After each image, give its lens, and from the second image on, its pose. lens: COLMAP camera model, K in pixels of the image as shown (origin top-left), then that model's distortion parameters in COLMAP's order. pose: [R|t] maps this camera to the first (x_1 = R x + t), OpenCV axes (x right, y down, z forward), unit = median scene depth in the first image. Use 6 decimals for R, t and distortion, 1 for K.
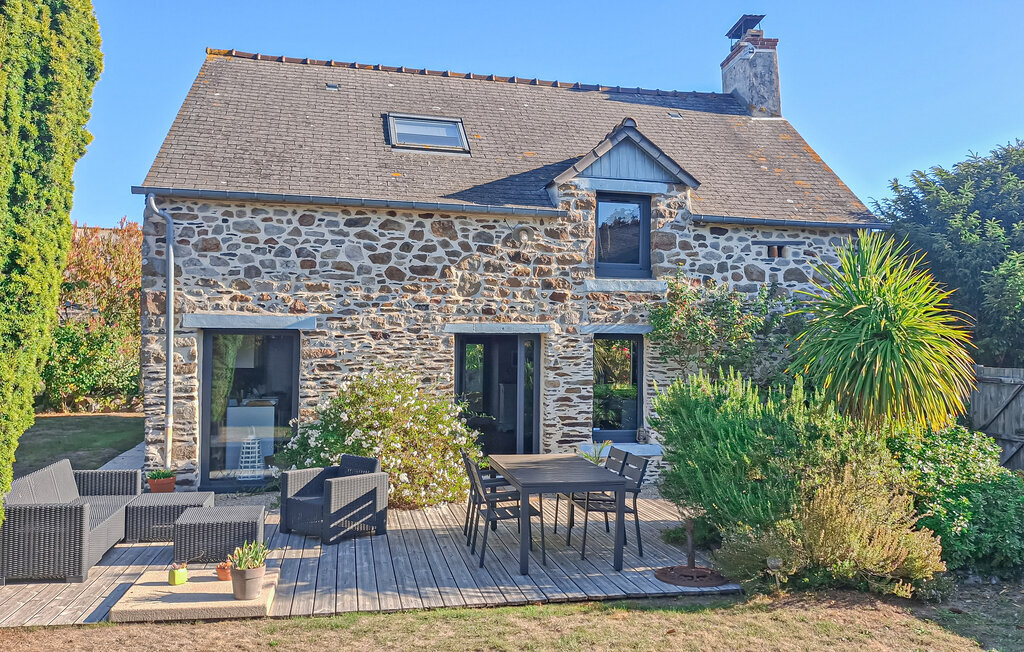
lens RADIAL K [[767.6, 0, 512.1], [0, 767.6, 328.4], [0, 0, 1]] dist [0.003311, -0.001907]
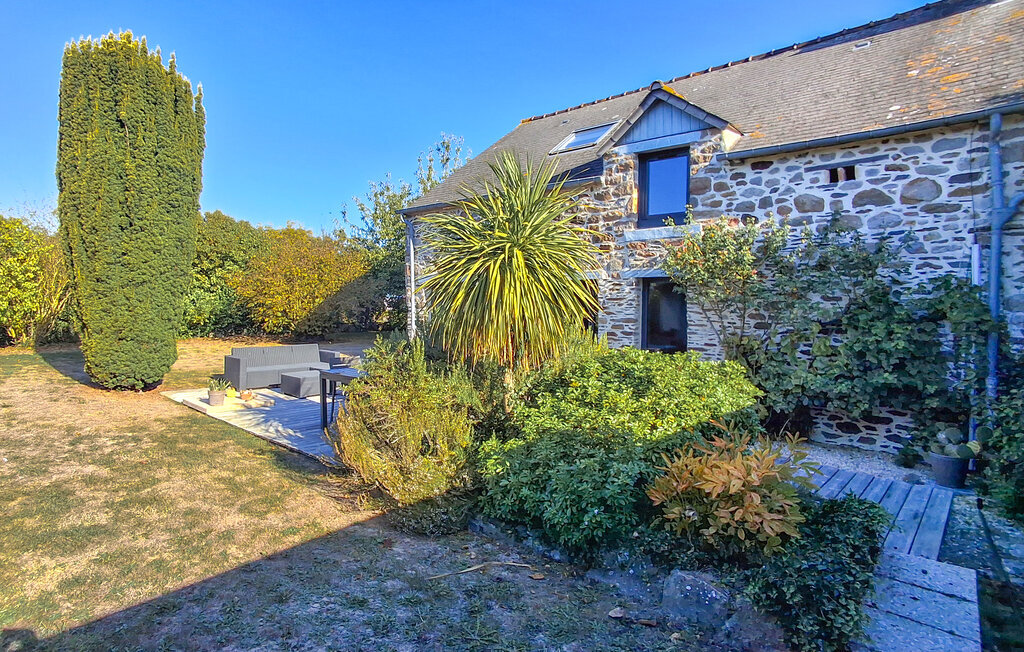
lens RADIAL K [[549.9, 0, 508.6], [0, 549.9, 291.0], [0, 0, 1]] dist [0.004926, 0.002201]
pose [[0.589759, -0.025881, -0.807164, 0.637412], [-0.002176, 0.999432, -0.033635, 0.052673], [0.807576, 0.021593, 0.589368, 0.355274]]
